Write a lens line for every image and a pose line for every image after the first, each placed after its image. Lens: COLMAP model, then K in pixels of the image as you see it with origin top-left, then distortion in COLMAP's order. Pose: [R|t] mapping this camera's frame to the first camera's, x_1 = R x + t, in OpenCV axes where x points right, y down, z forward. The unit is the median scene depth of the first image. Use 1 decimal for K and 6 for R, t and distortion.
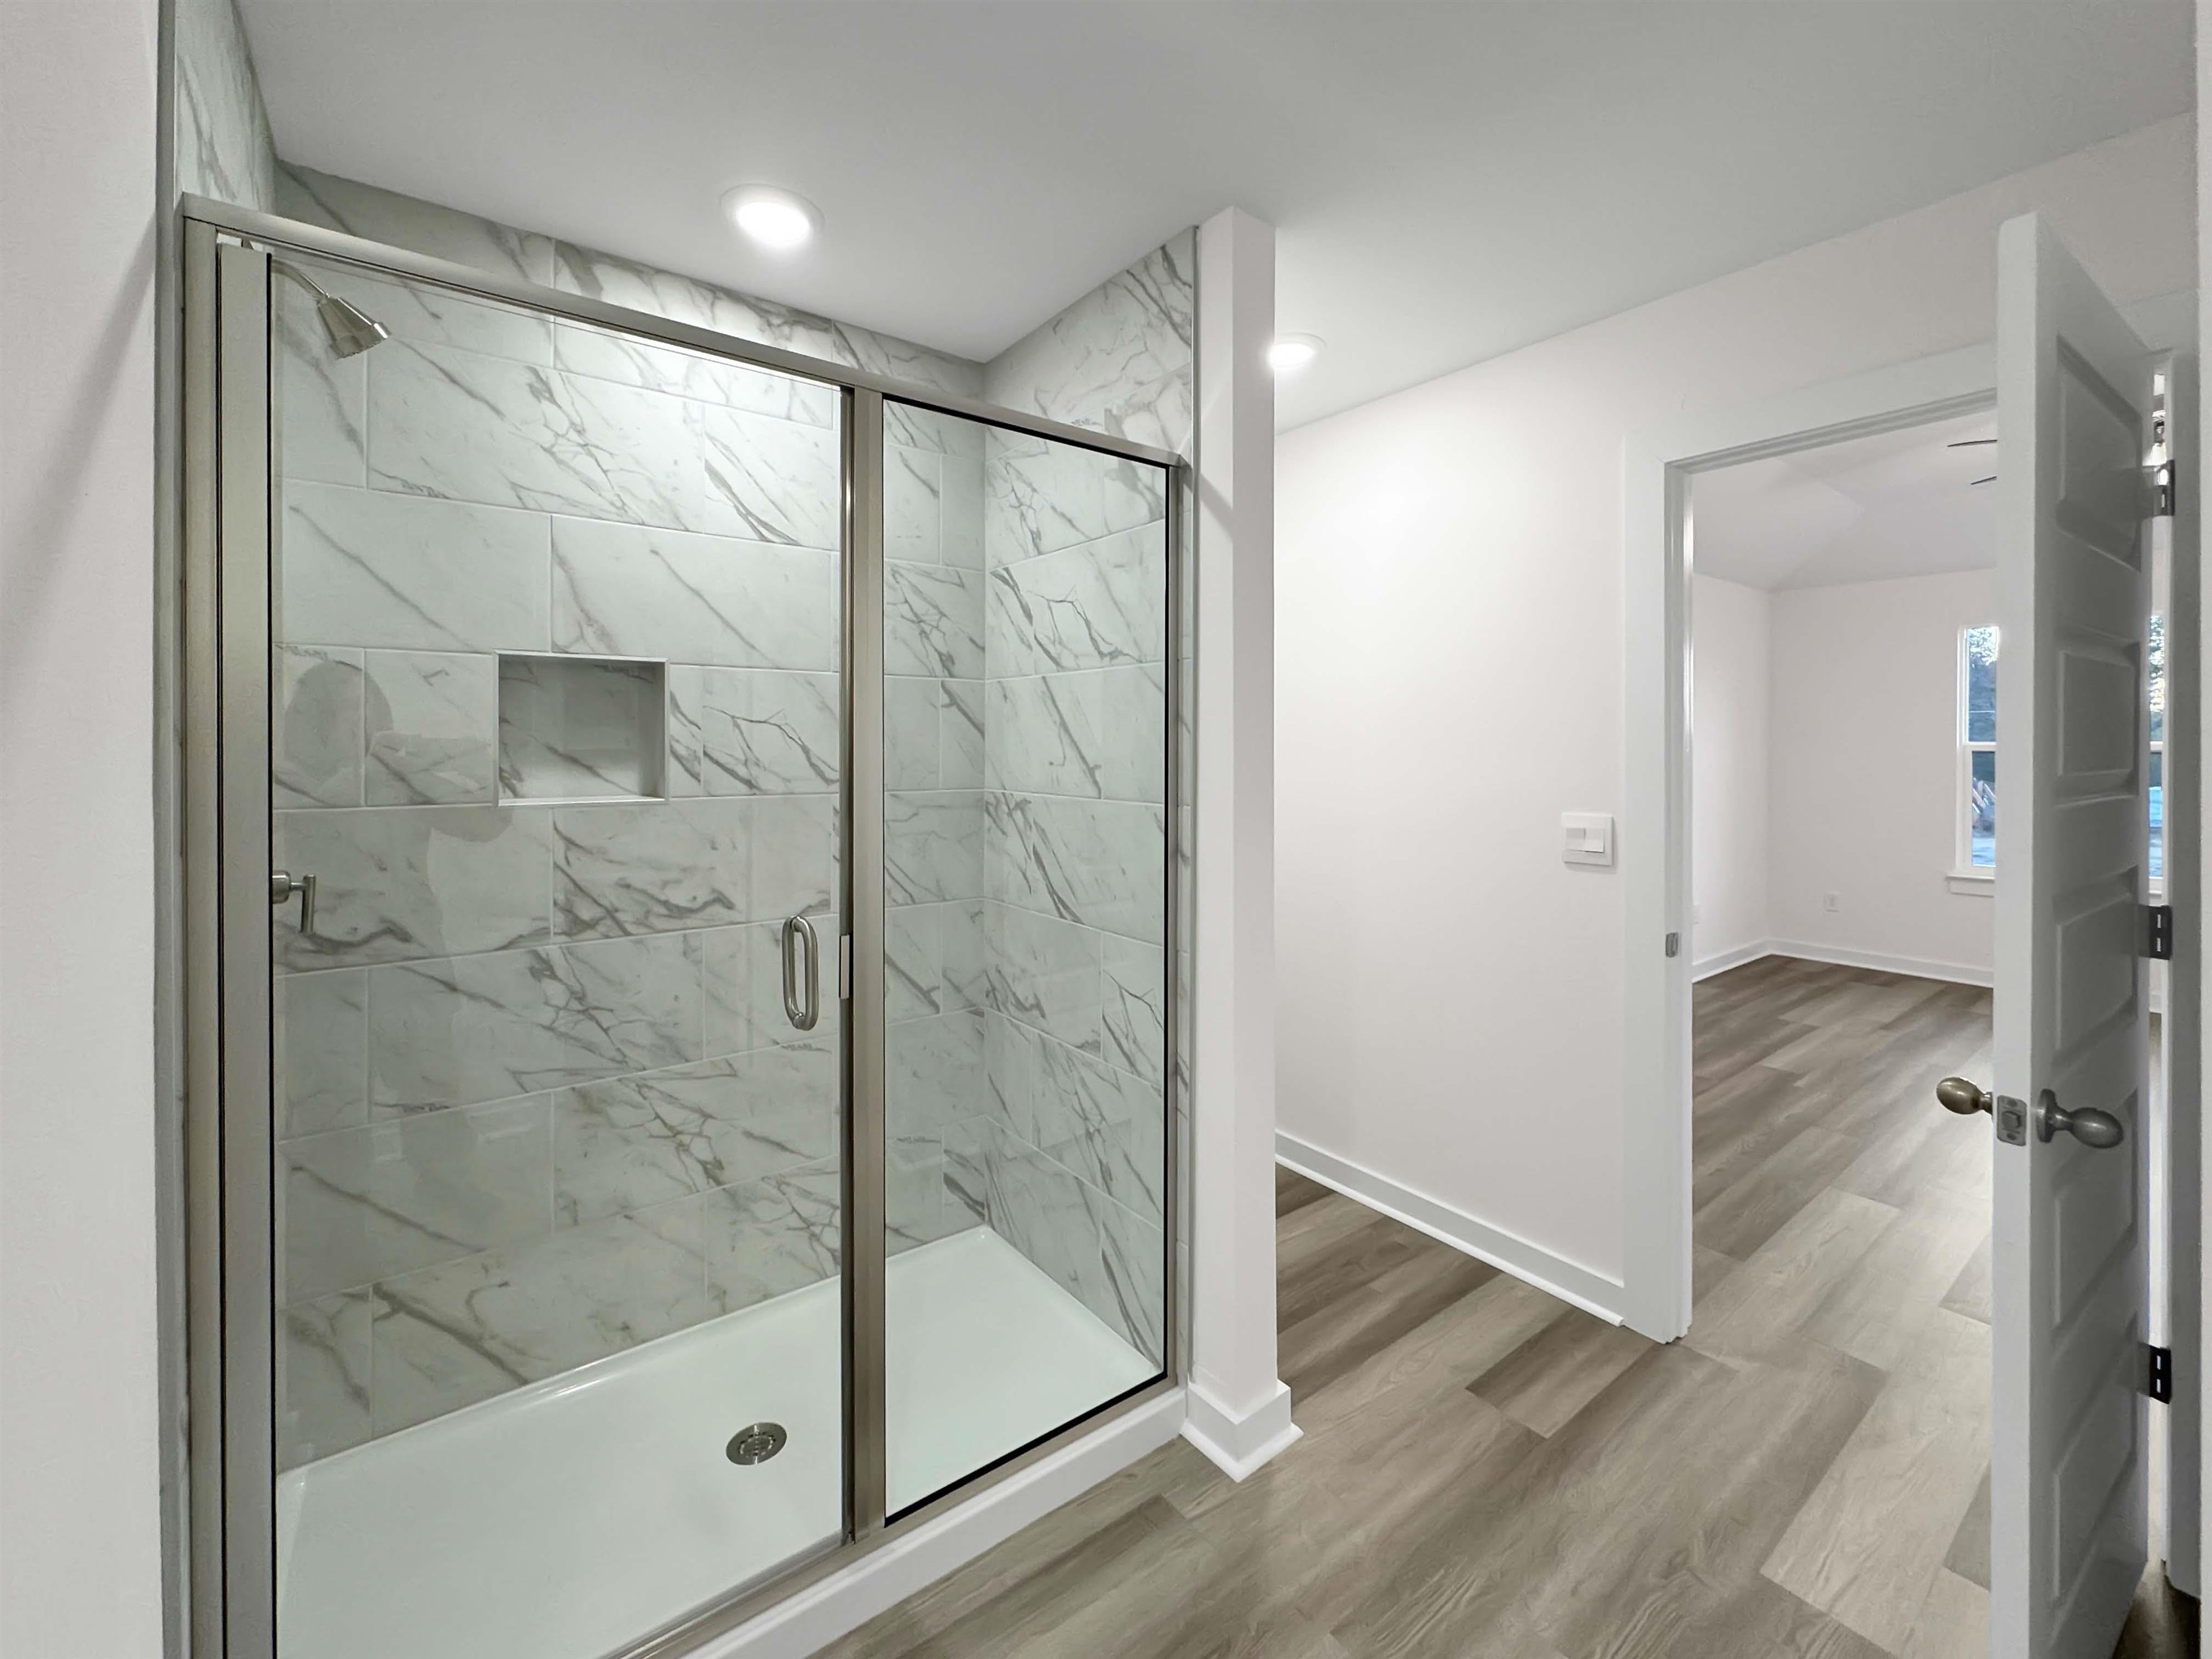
lens RADIAL K [[915.6, 0, 1105.9], [0, 915.6, 751.2], [0, 0, 1]] dist [0.000254, -0.000044]
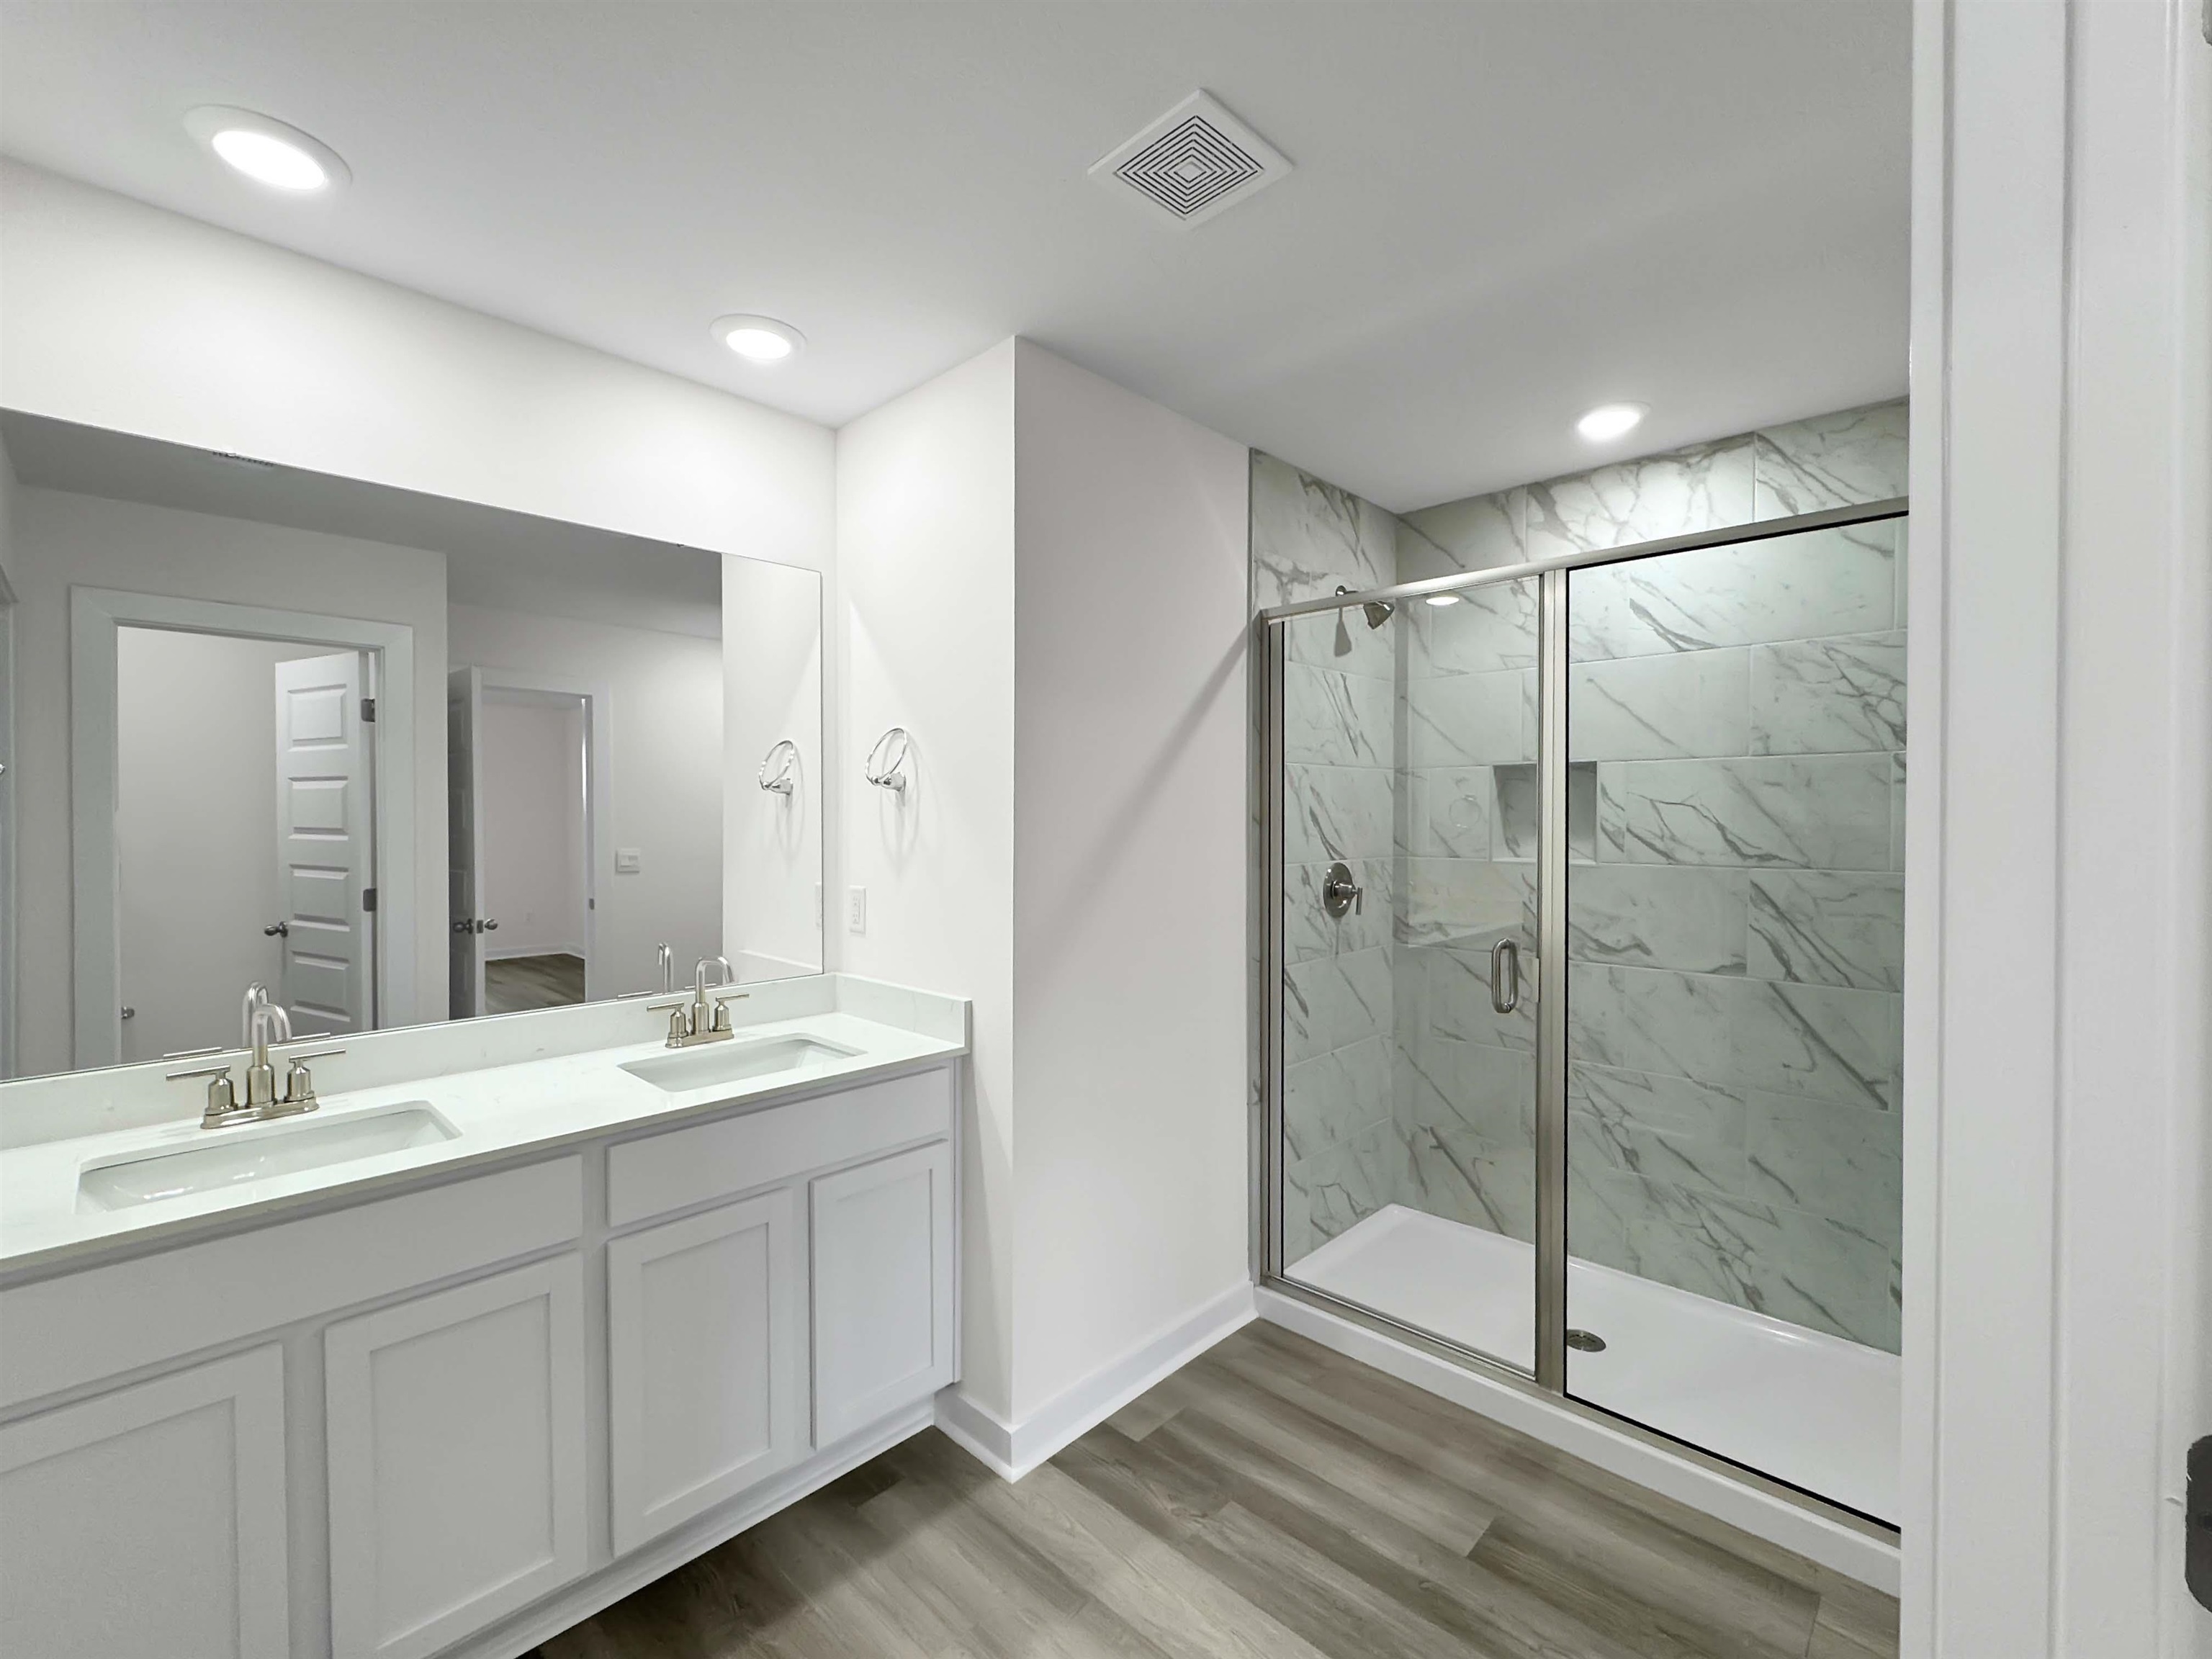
lens RADIAL K [[915.8, 0, 1106.0], [0, 915.8, 829.5], [0, 0, 1]] dist [-0.000122, -0.000052]
pose [[0.168056, 0.012180, -0.985702, 0.700469], [-0.004457, 0.999923, 0.011596, -0.009171], [0.985767, 0.002445, 0.168098, 0.066546]]
